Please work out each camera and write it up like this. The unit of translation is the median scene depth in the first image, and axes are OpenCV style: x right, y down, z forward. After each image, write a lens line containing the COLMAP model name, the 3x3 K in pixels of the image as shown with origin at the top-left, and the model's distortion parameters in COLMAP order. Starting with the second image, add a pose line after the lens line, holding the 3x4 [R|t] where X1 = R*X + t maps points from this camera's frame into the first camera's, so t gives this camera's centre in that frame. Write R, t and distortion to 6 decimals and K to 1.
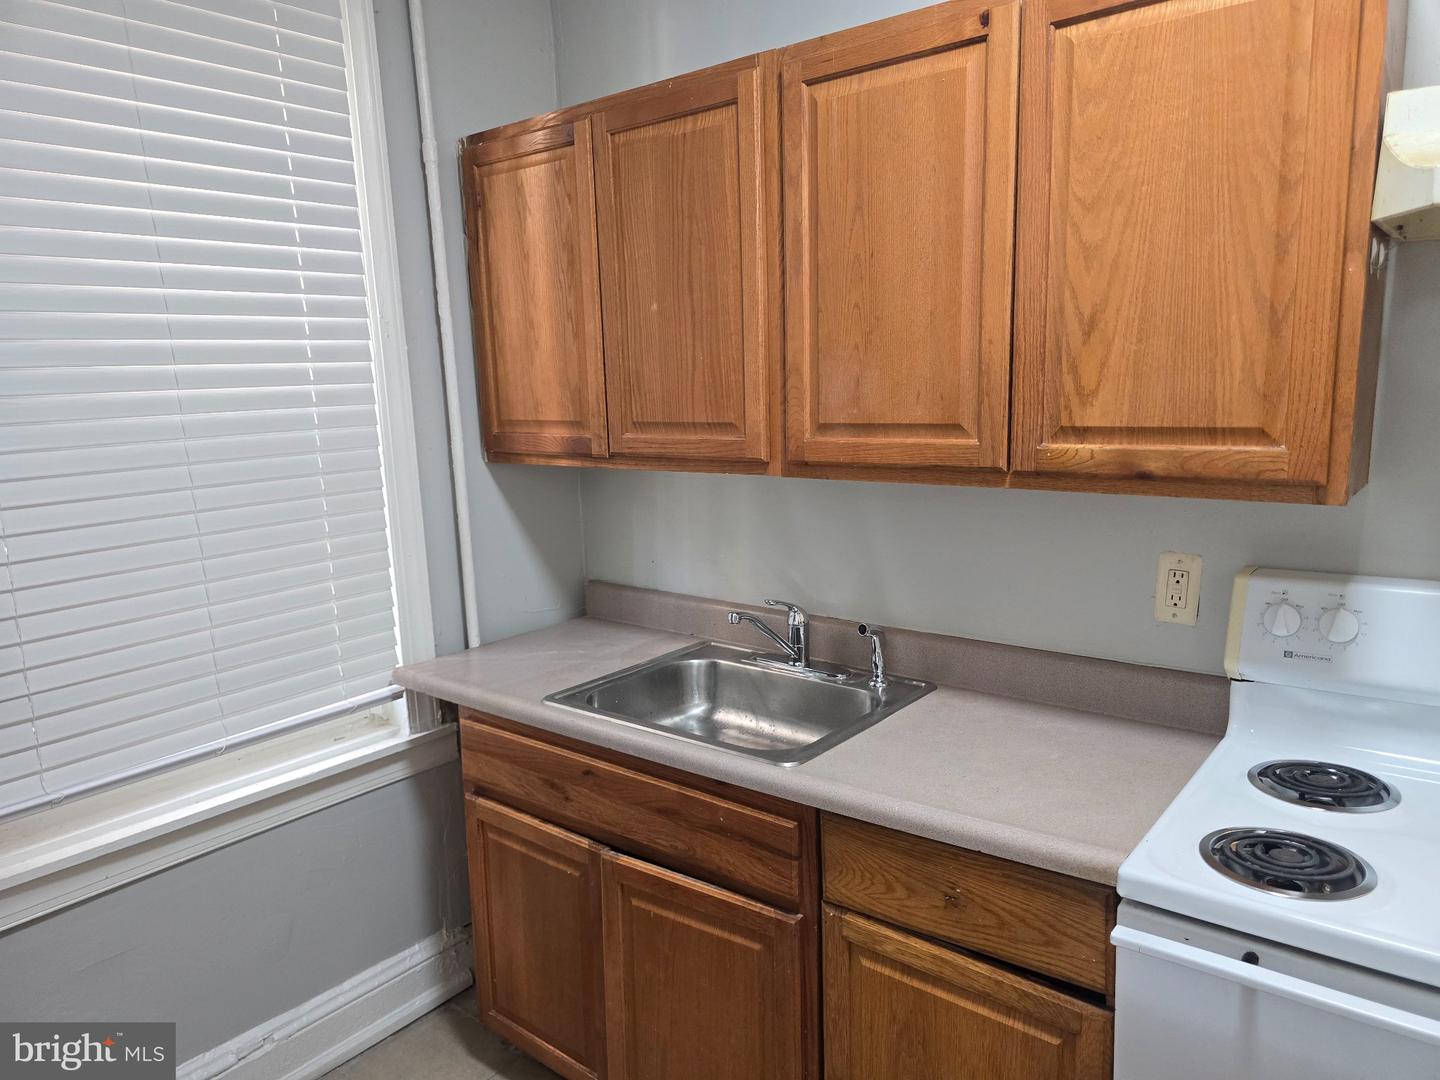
lens RADIAL K [[971.8, 0, 733.3], [0, 971.8, 539.6], [0, 0, 1]] dist [0.060703, -0.063029]
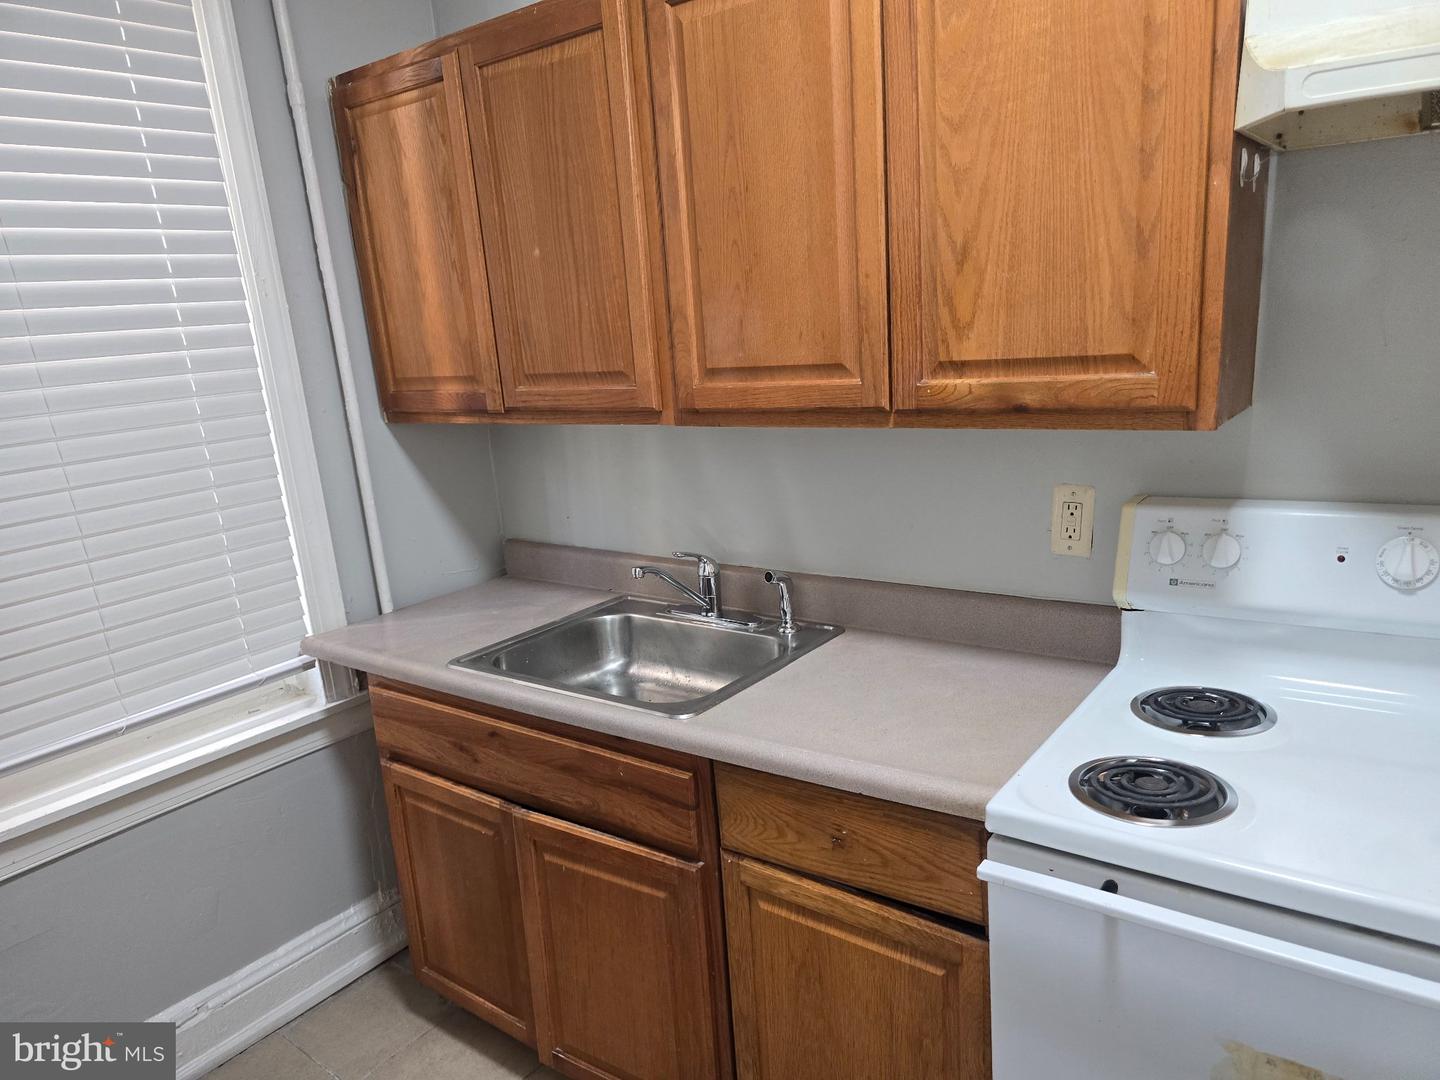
lens RADIAL K [[973.8, 0, 722.9], [0, 973.8, 559.2], [0, 0, 1]] dist [0.059073, -0.061510]
pose [[0.998648, -0.048778, 0.017966, 0.080021], [0.047297, 0.996042, 0.075252, -0.002642], [-0.021566, -0.074301, 0.997003, 0.016243]]
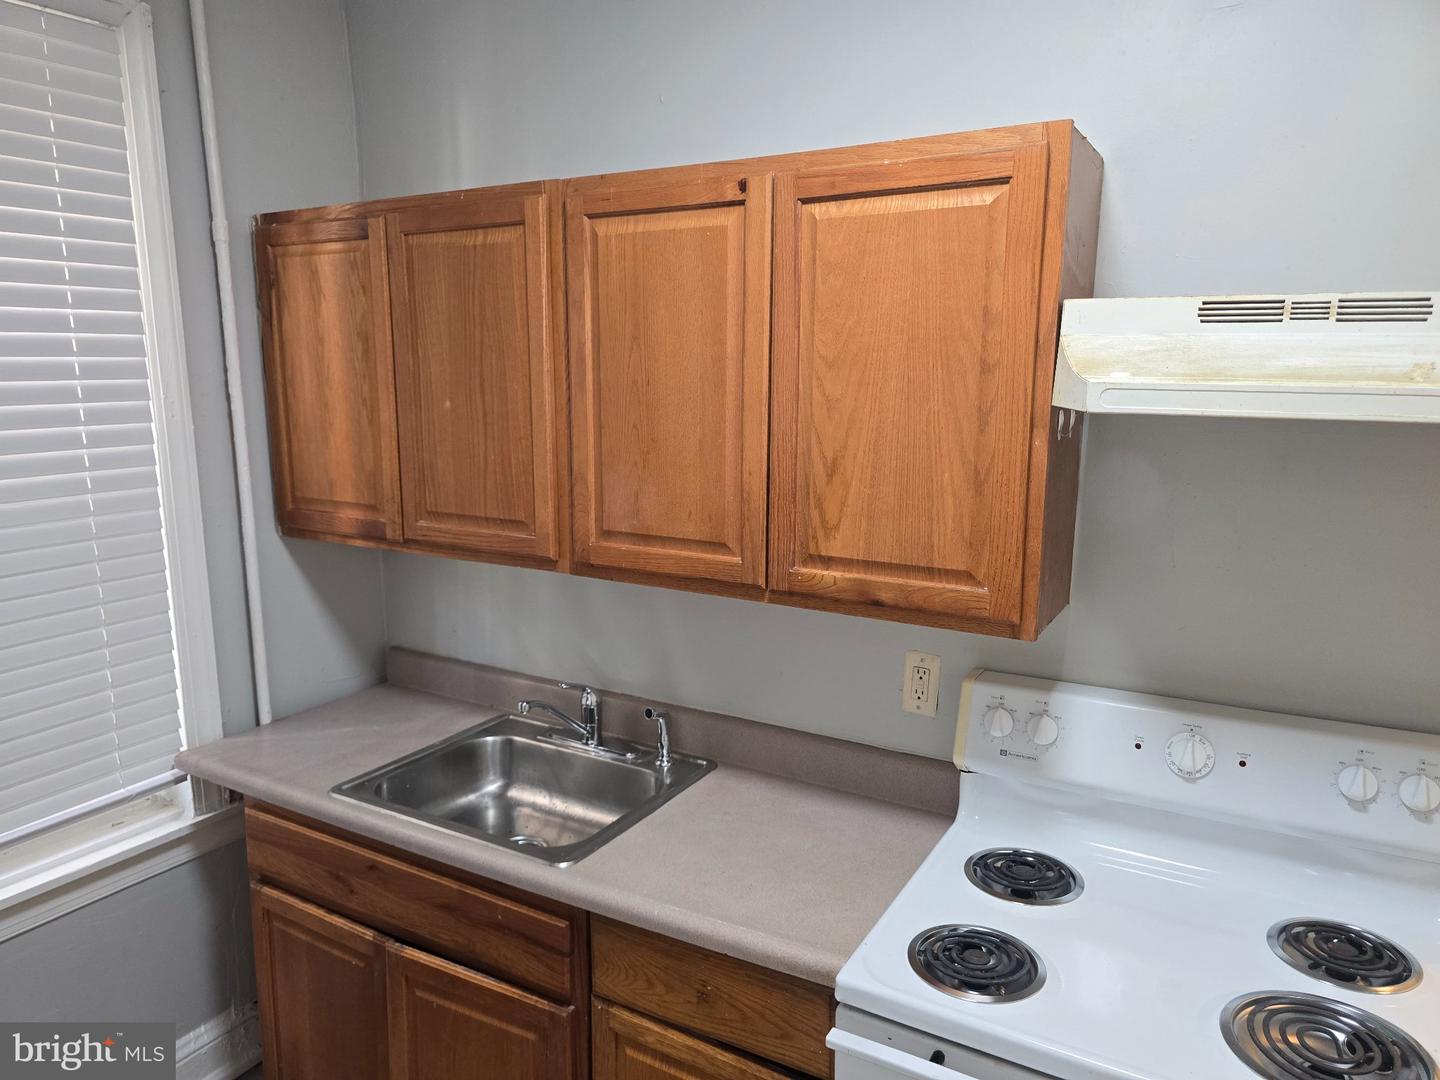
lens RADIAL K [[972.6, 0, 712.0], [0, 972.6, 534.8], [0, 0, 1]] dist [0.061991, -0.065911]
pose [[0.990542, 0.006515, 0.137056, 0.062953], [-0.006634, 0.999978, 0.000415, -0.118193], [-0.137051, -0.001320, 0.990563, -0.069158]]
